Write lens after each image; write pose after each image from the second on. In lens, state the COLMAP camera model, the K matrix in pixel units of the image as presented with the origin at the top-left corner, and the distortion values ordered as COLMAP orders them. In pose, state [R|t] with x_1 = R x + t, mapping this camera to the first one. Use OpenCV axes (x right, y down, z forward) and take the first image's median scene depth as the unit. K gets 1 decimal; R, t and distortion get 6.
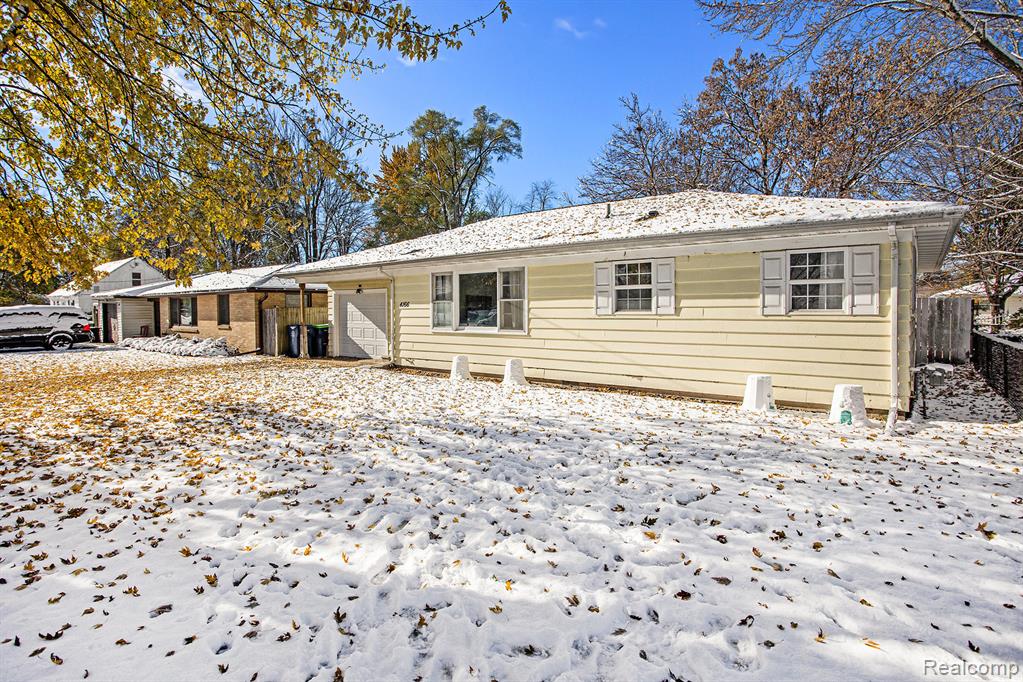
lens RADIAL K [[559.4, 0, 511.5], [0, 559.4, 341.0], [0, 0, 1]] dist [0.021043, -0.000195]
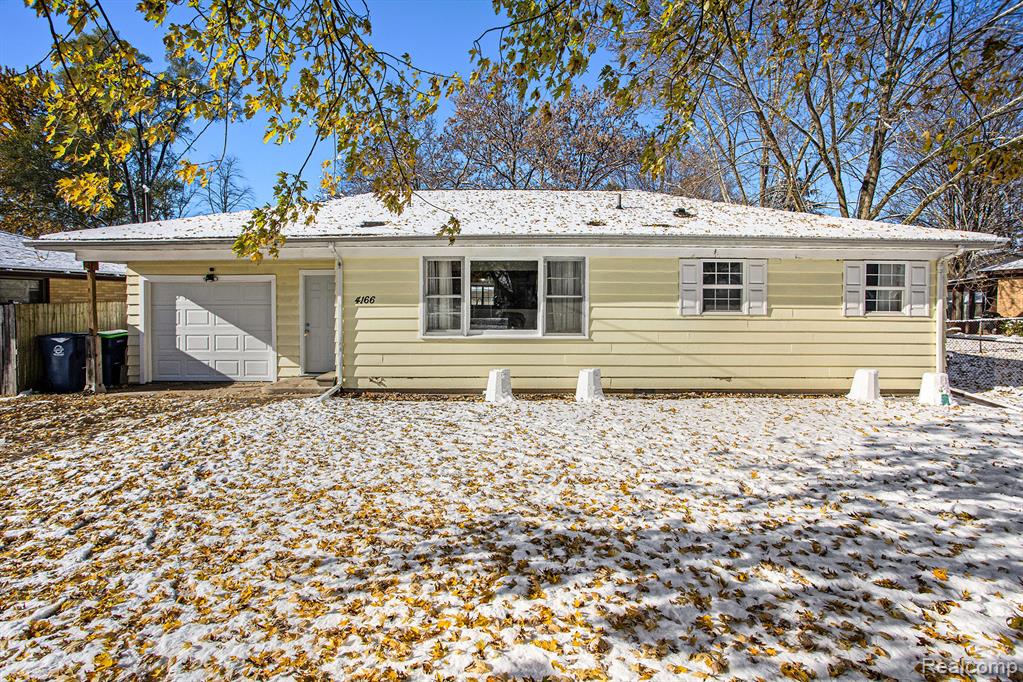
lens RADIAL K [[534.0, 0, 508.3], [0, 534.0, 355.5], [0, 0, 1]] dist [-0.030115, 0.000281]
pose [[0.771141, -0.050033, 0.634695, -0.551816], [0.029837, 0.998652, 0.042473, -0.022875], [-0.635964, -0.013815, 0.771595, 0.438948]]
